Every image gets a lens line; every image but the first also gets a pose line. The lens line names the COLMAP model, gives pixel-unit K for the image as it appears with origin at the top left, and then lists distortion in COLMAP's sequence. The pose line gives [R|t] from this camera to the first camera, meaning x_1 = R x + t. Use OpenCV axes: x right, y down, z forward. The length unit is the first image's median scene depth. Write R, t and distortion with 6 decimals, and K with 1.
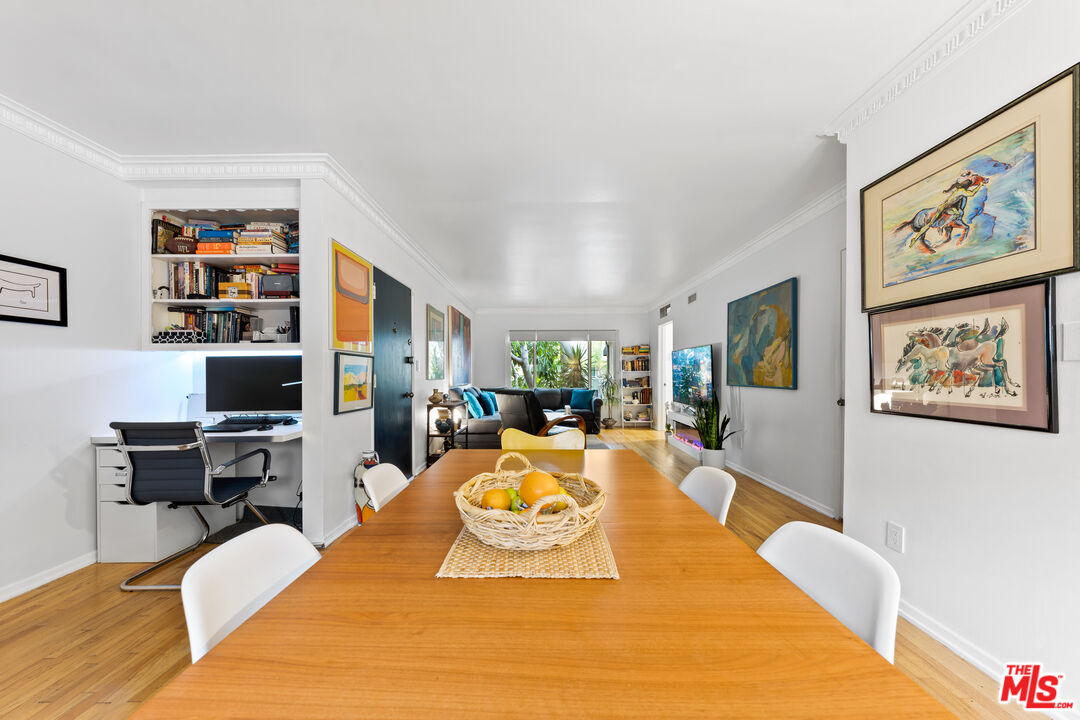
lens RADIAL K [[370.4, 0, 542.6], [0, 370.4, 375.1], [0, 0, 1]] dist [-0.000756, -0.000021]
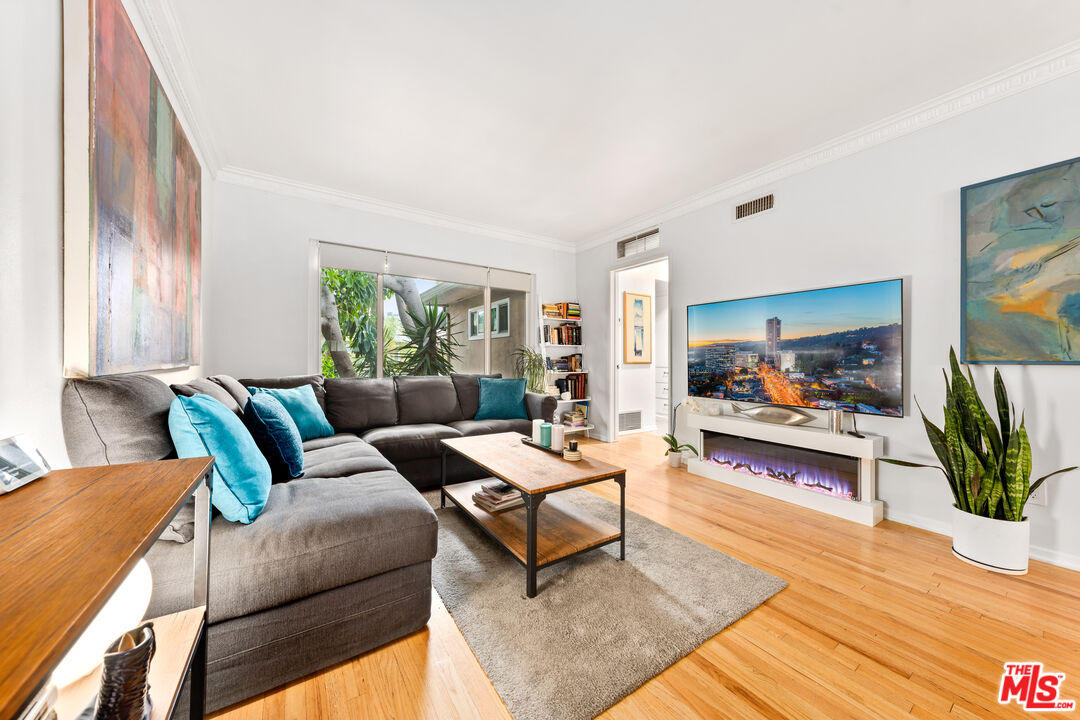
lens RADIAL K [[370.4, 0, 538.1], [0, 370.4, 356.9], [0, 0, 1]] dist [-0.000756, -0.000021]
pose [[0.838986, 0.010988, 0.544042, -0.111731], [-0.007539, 0.999935, -0.008569, 0.014412], [-0.544101, 0.003087, 0.839014, 0.518901]]
